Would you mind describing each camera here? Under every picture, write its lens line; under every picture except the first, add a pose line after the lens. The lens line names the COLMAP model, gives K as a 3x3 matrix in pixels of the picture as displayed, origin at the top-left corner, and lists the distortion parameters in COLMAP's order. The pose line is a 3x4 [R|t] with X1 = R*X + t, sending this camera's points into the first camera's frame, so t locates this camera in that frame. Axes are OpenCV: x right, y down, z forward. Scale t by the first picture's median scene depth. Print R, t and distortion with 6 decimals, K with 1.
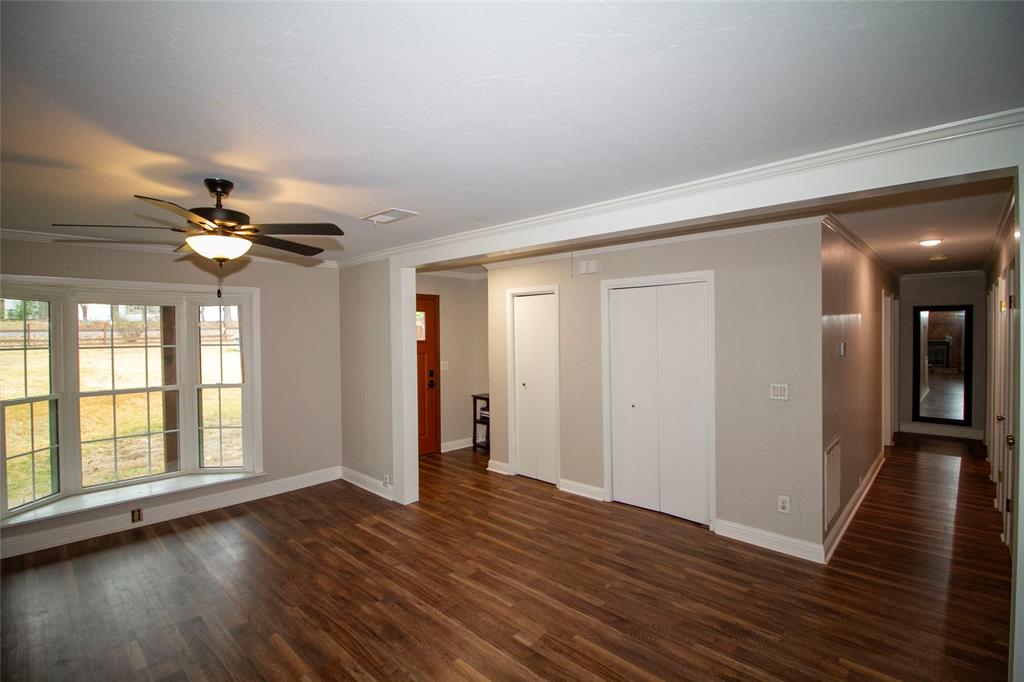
lens RADIAL K [[478.2, 0, 513.7], [0, 478.2, 338.0], [0, 0, 1]] dist [-0.020749, -0.000419]
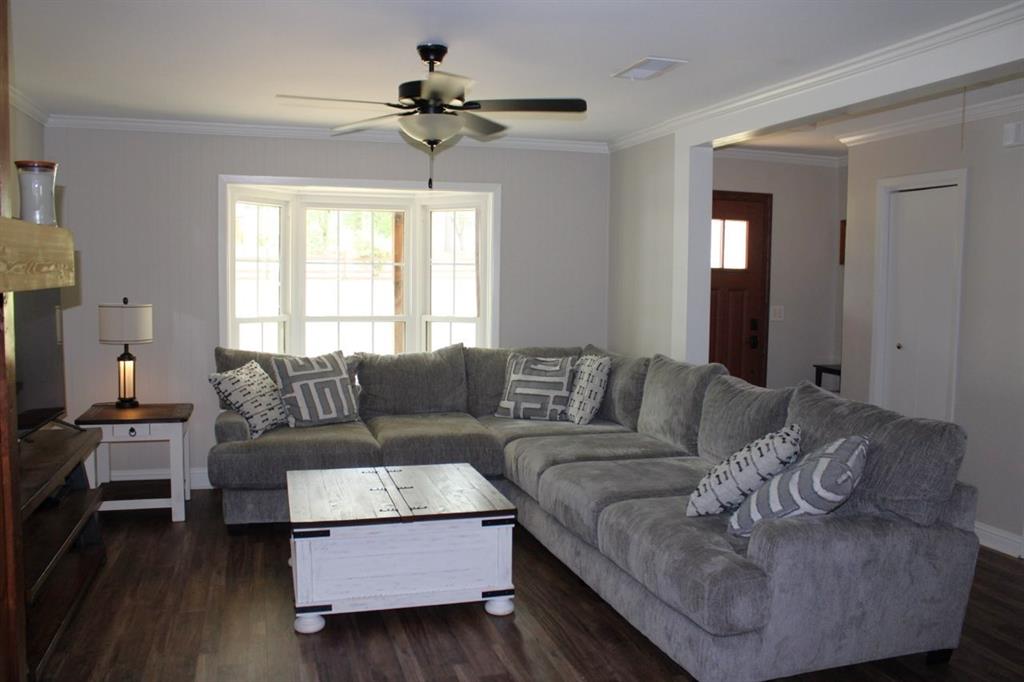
lens RADIAL K [[862.2, 0, 512.0], [0, 862.2, 341.0], [0, 0, 1]] dist [-0.100326, 0.002982]
pose [[0.865053, 0.061637, -0.497880, 0.154201], [-0.030268, 0.997028, 0.070840, 0.041086], [0.500766, -0.046211, 0.864348, -0.135529]]
